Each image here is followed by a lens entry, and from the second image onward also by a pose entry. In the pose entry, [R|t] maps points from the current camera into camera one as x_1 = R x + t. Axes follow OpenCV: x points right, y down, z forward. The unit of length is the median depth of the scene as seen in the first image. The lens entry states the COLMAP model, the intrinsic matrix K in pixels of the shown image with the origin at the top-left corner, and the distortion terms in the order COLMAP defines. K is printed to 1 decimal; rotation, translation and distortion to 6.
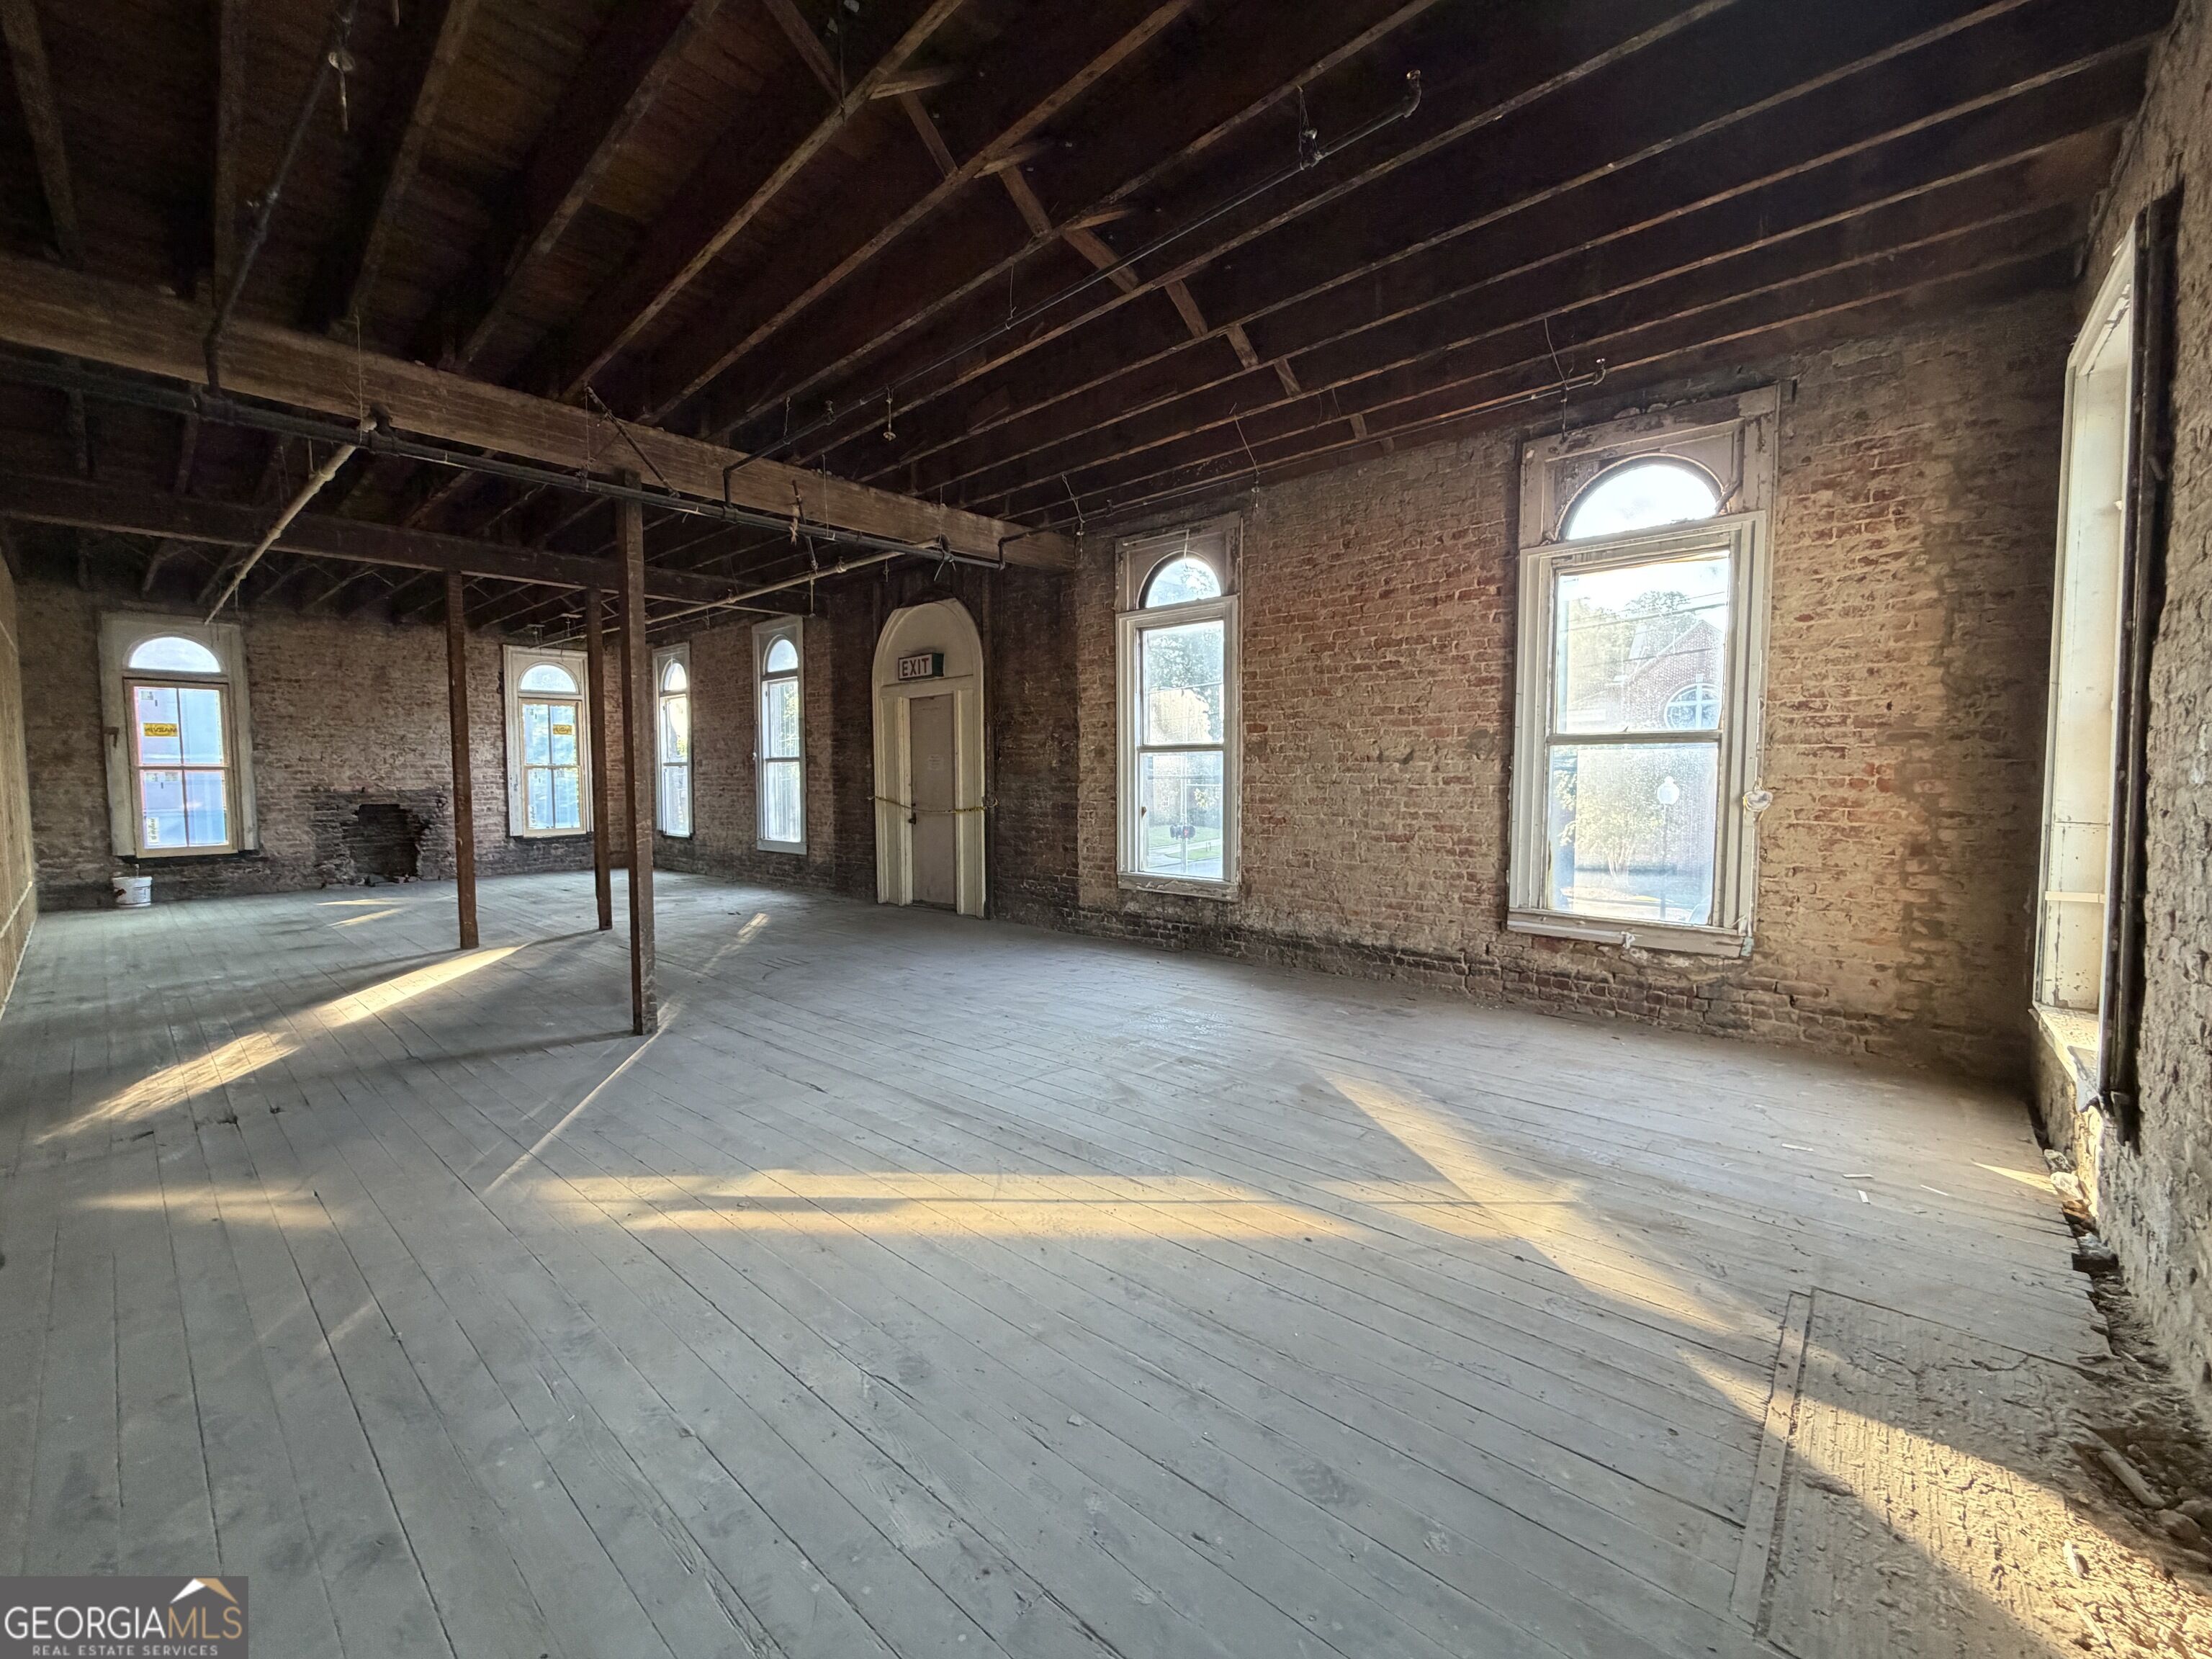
lens RADIAL K [[888.3, 0, 1102.0], [0, 888.3, 818.4], [0, 0, 1]] dist [-0.001680, -0.000138]
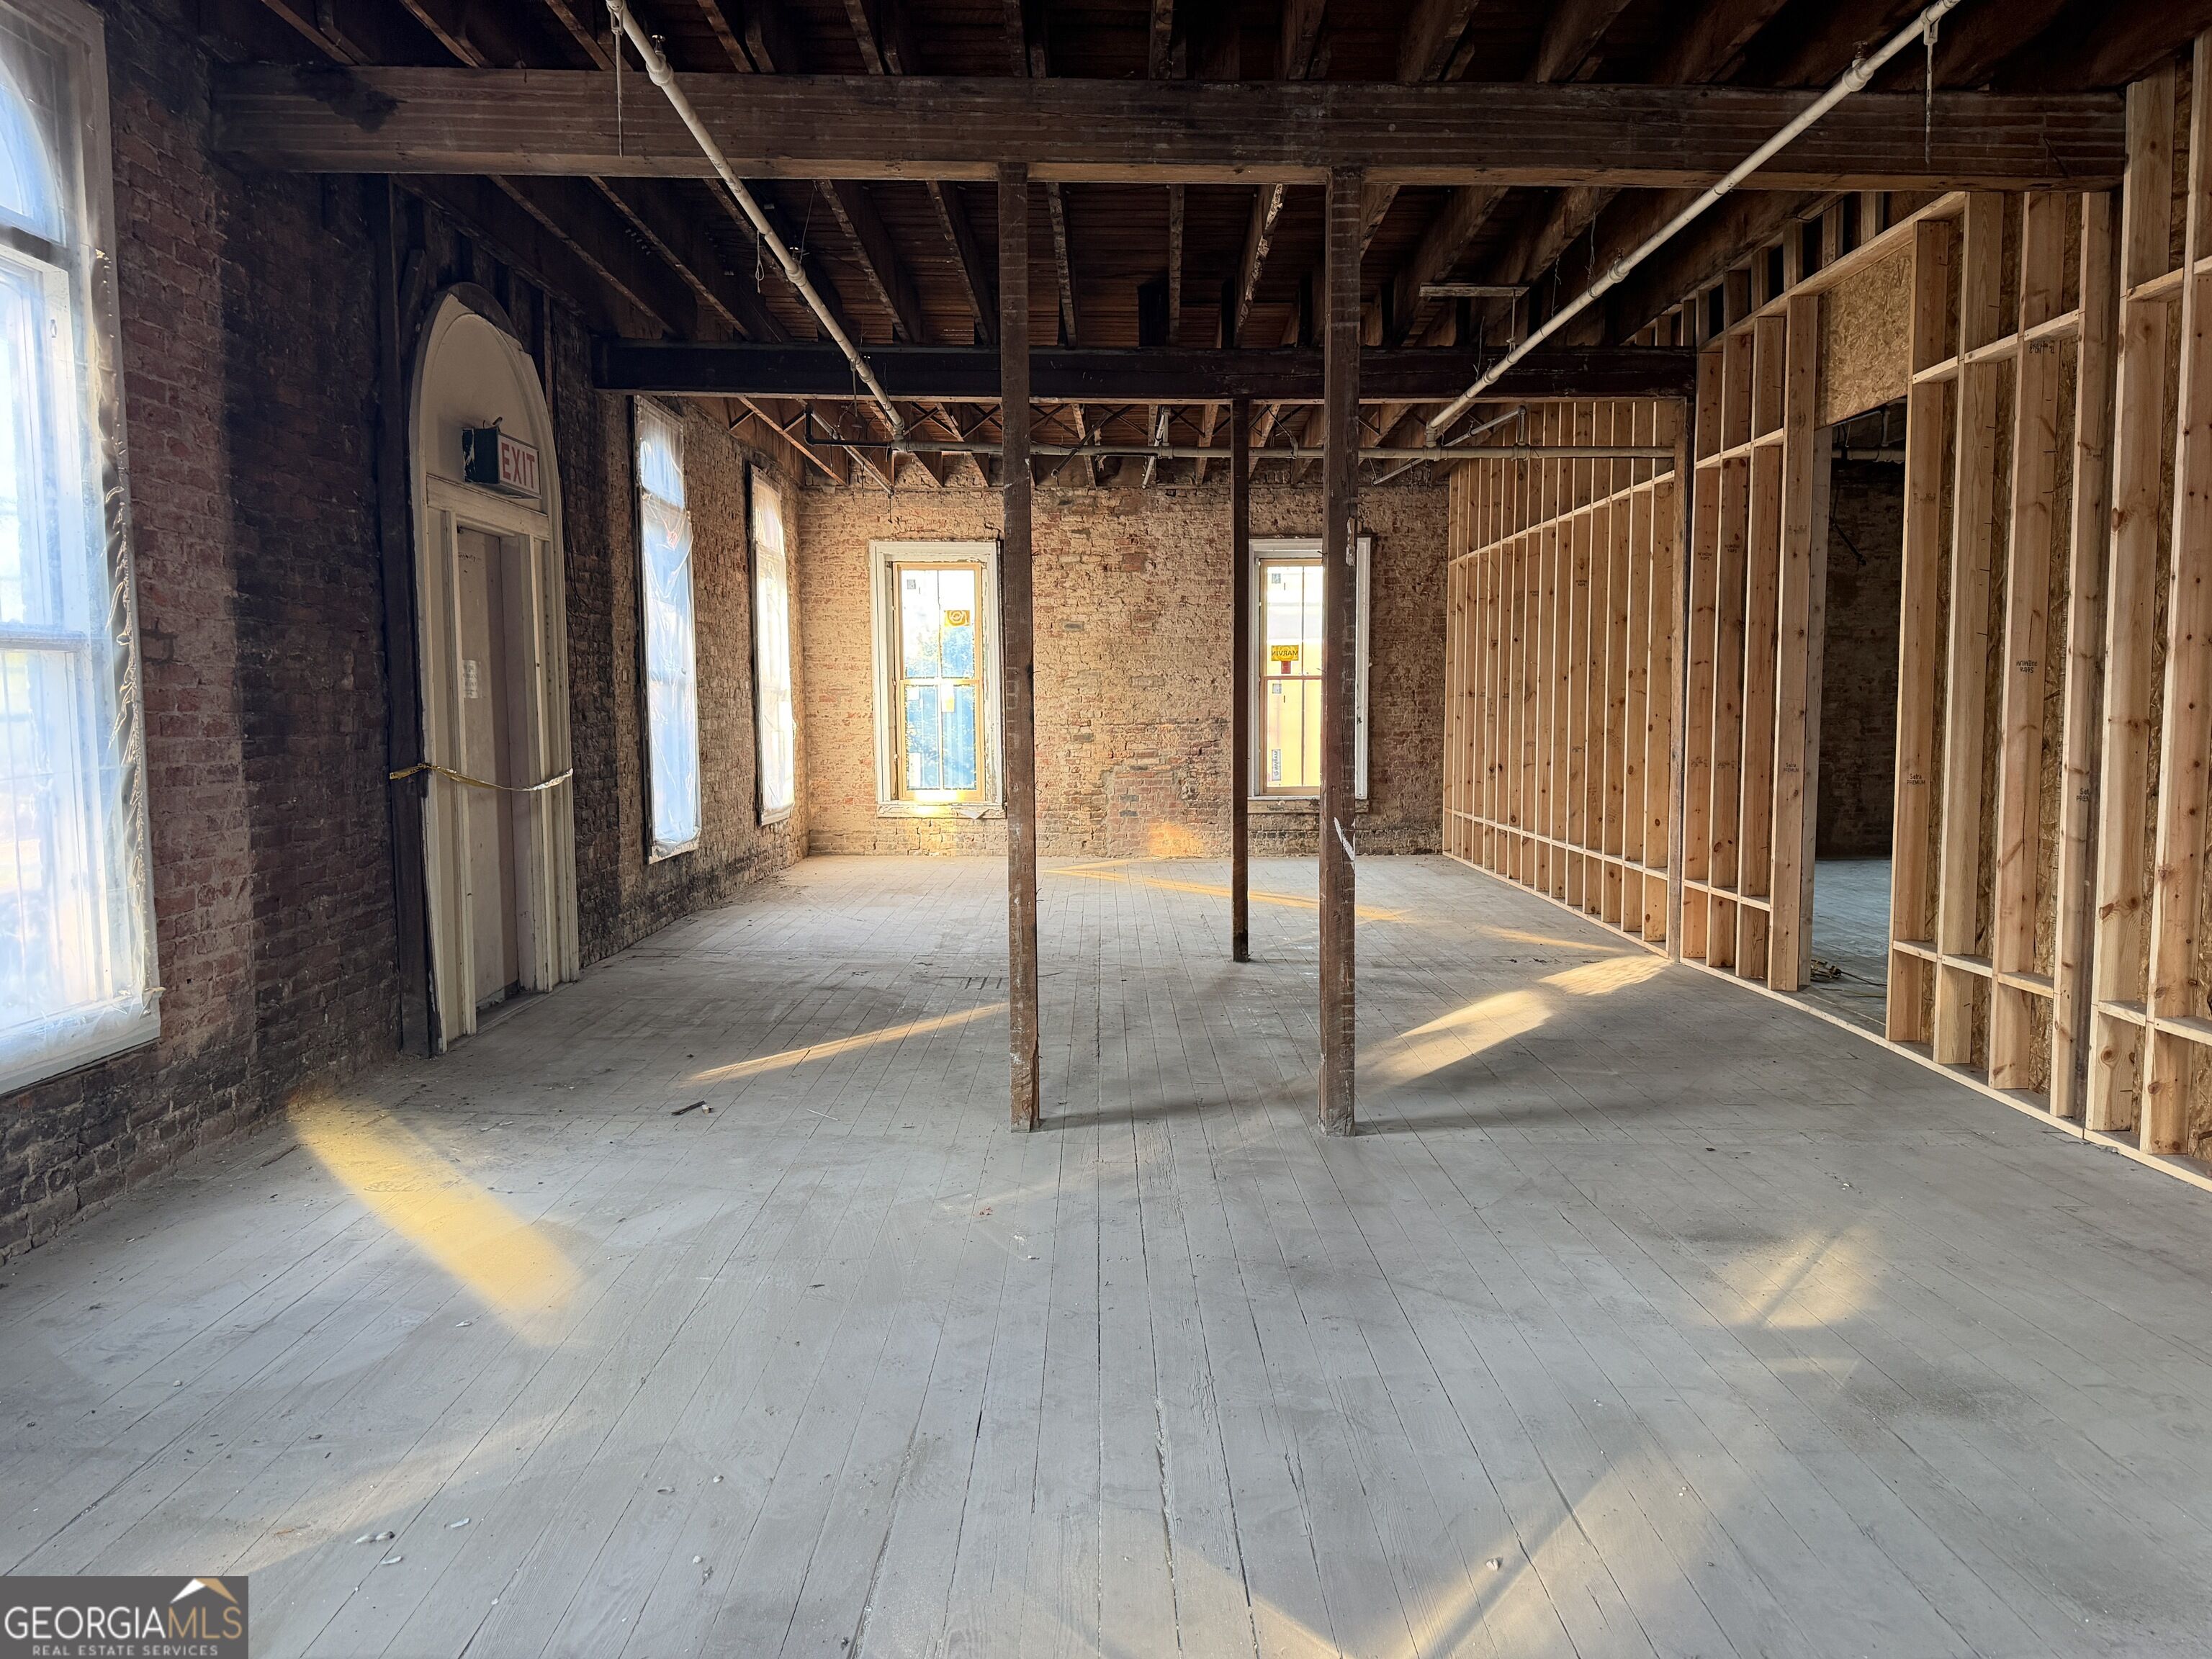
lens RADIAL K [[1538.4, 0, 1117.4], [0, 1538.4, 836.5], [0, 0, 1]] dist [0.095489, -0.128544]
pose [[-0.672914, -0.045402, 0.738326, -0.856163], [0.059135, 0.991618, 0.114874, -0.049573], [-0.737353, 0.120961, -0.664589, 1.128783]]
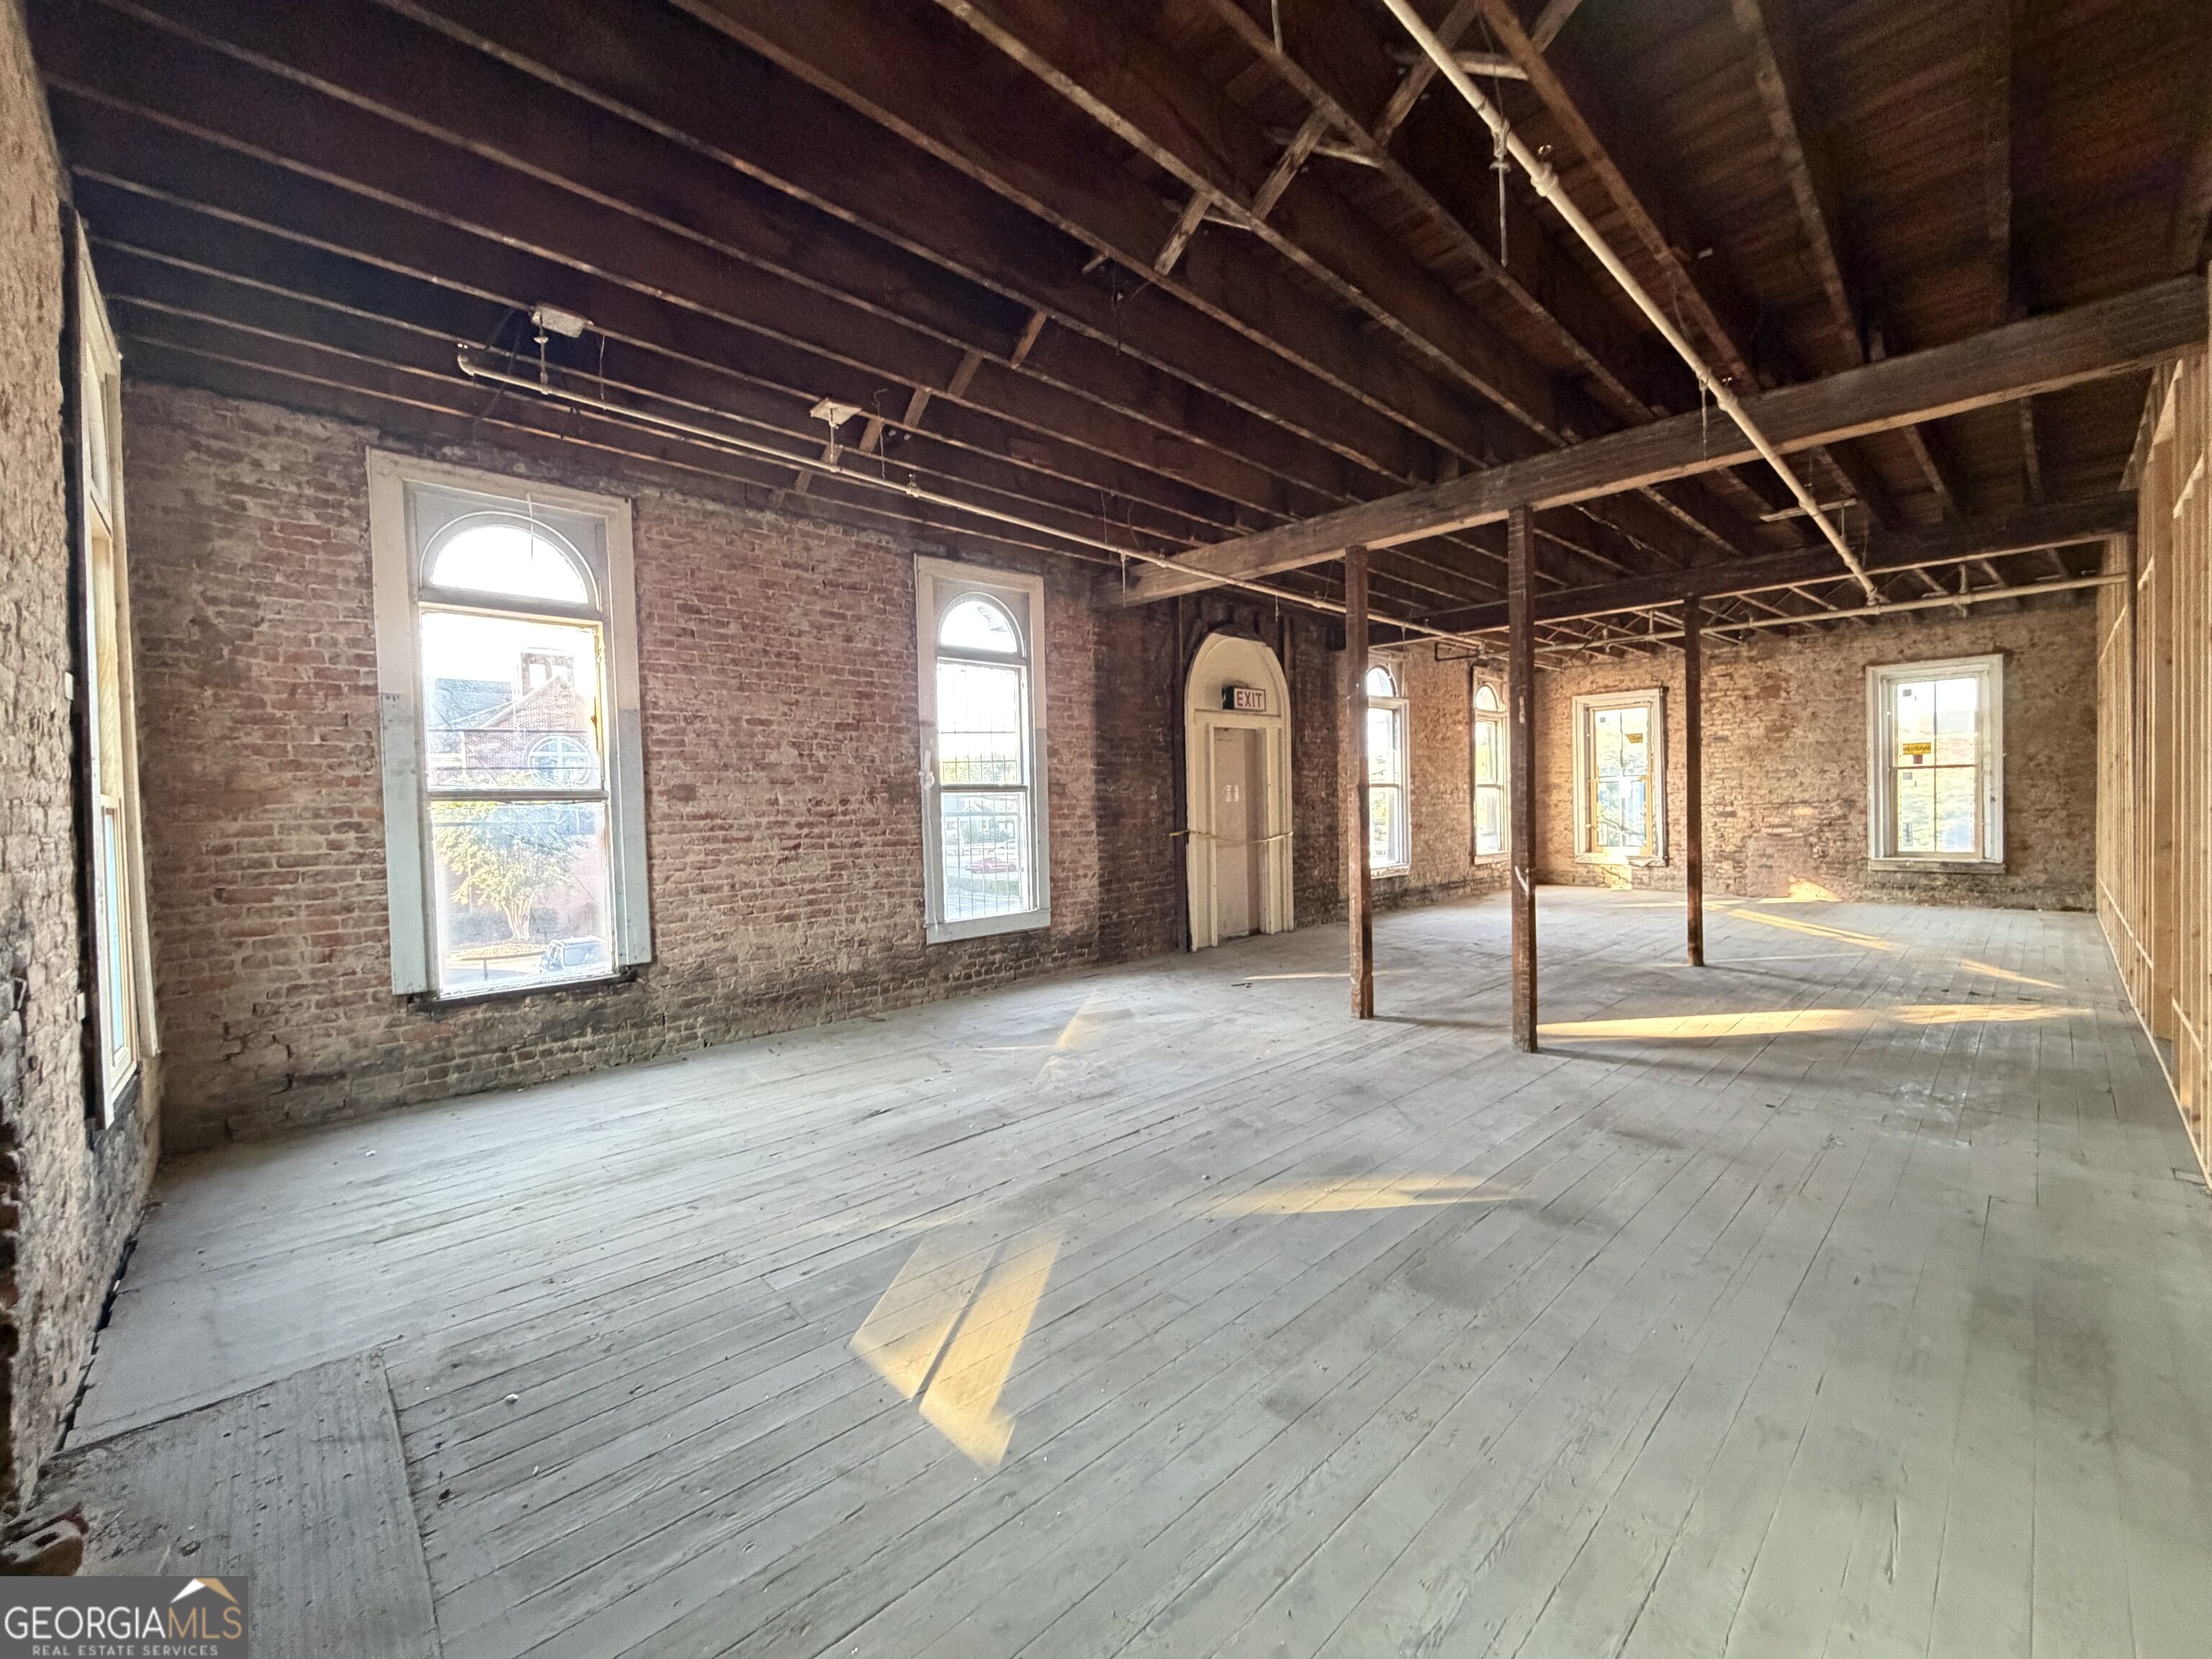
lens RADIAL K [[888.3, 0, 1102.0], [0, 888.3, 818.4], [0, 0, 1]] dist [-0.001680, -0.000138]
pose [[0.090302, -0.004924, 0.995902, -1.058341], [0.082547, 0.996584, -0.002557, -0.039084], [-0.992488, 0.082440, 0.090400, 0.926832]]
